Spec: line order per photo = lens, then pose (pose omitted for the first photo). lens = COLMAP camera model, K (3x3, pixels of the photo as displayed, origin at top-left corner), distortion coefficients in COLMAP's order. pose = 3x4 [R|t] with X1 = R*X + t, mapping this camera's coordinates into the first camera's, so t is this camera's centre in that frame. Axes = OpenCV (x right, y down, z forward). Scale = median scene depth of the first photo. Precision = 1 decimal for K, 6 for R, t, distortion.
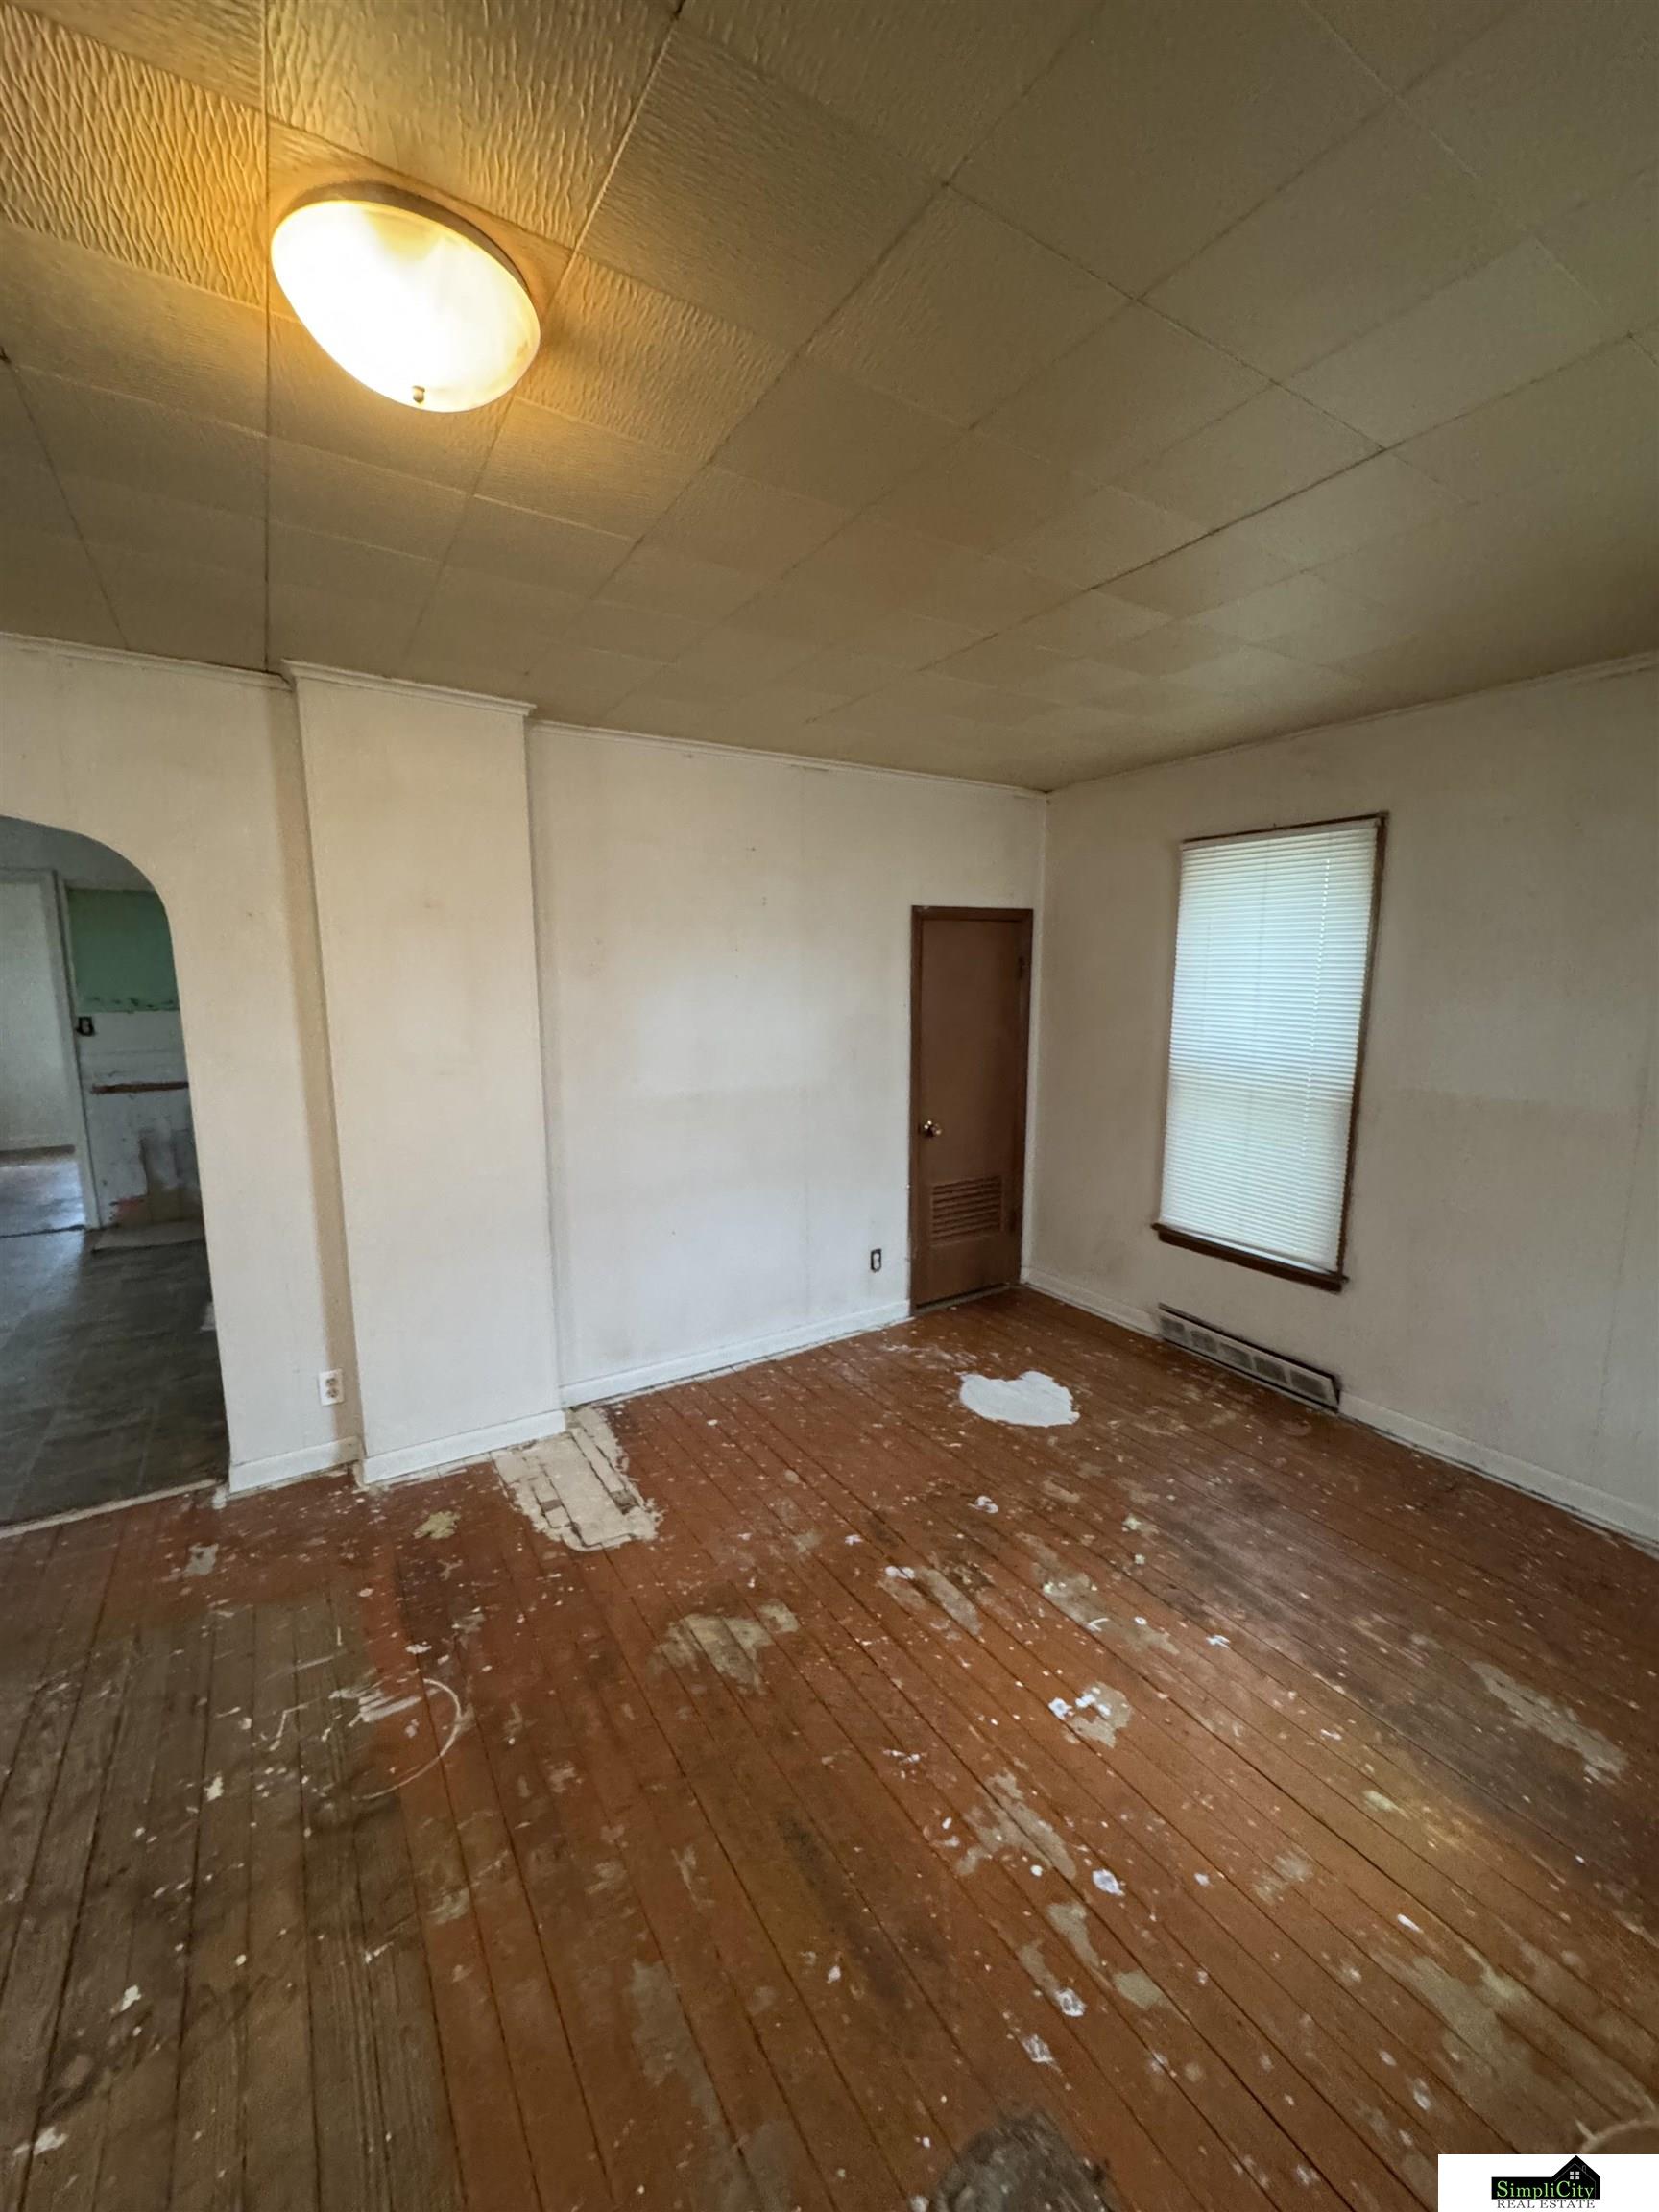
lens RADIAL K [[879.1, 0, 830.3], [0, 879.1, 1111.2], [0, 0, 1]] dist [-0.000769, 0.000517]
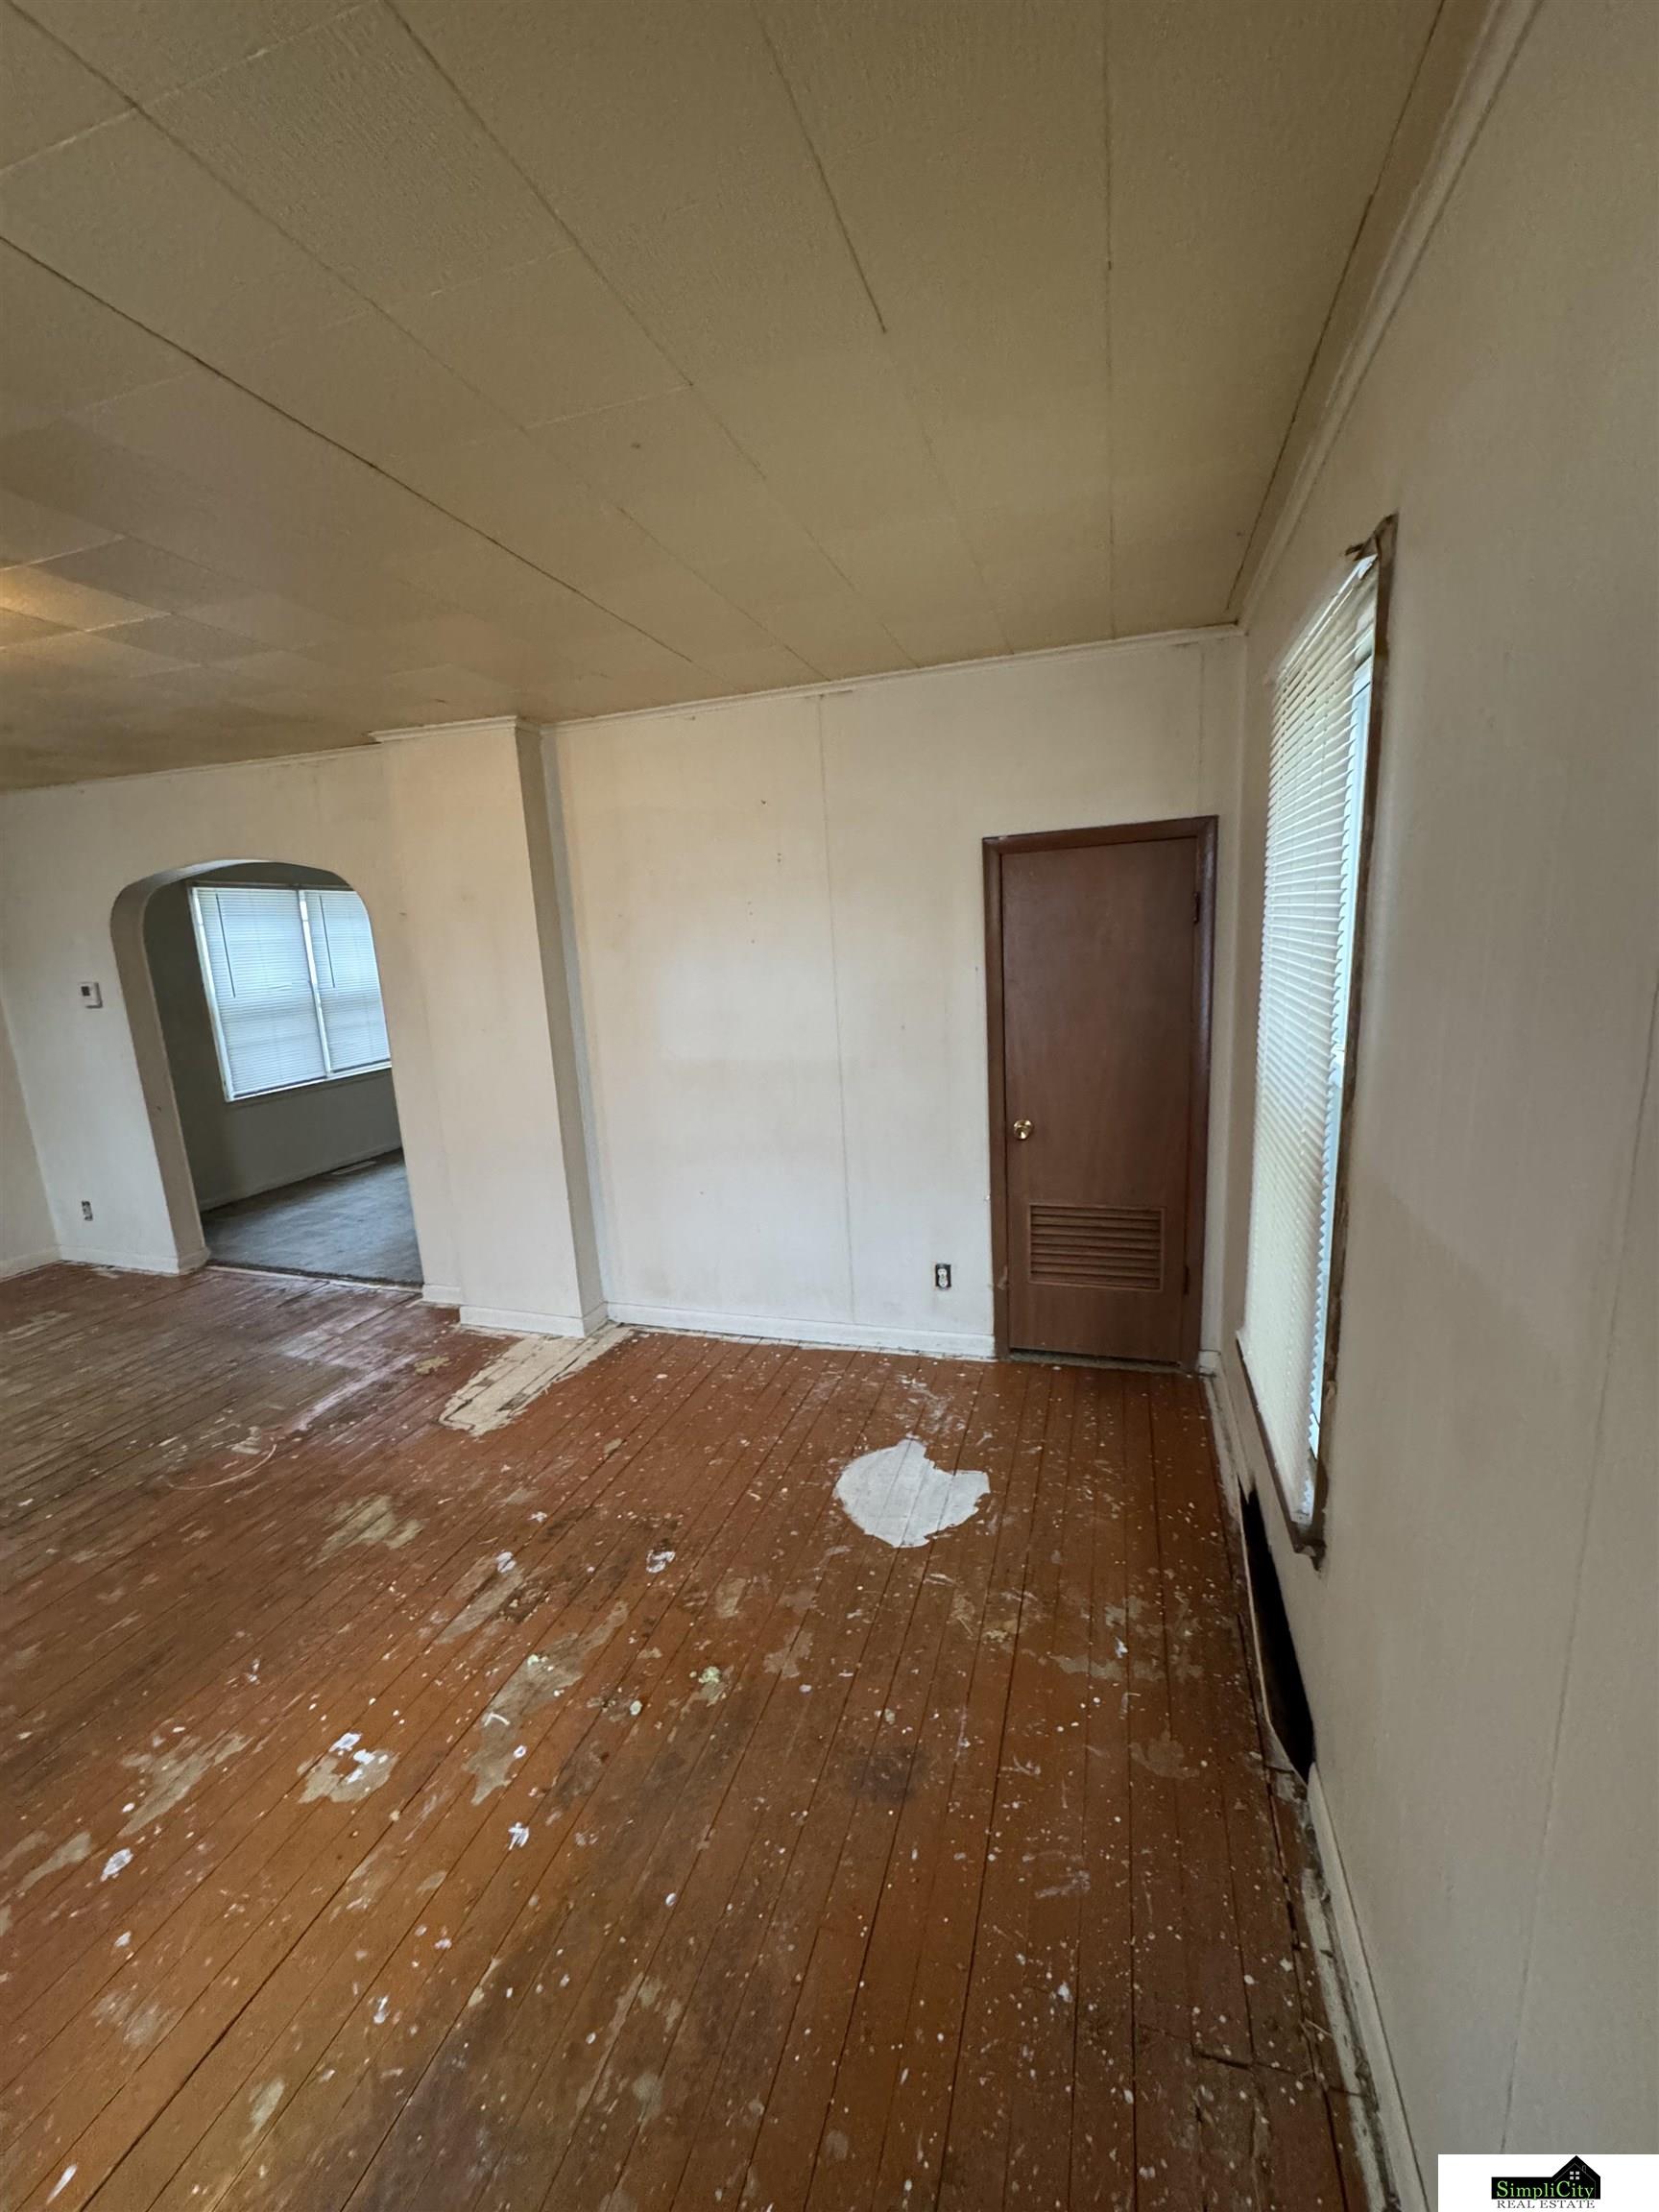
lens RADIAL K [[879.1, 0, 846.6], [0, 879.1, 1113.3], [0, 0, 1]] dist [-0.000769, 0.000517]
pose [[0.641977, 0.123048, -0.756786, 0.877171], [-0.070115, 0.992324, 0.101867, -0.091246], [0.763511, -0.012334, 0.645676, 0.570487]]
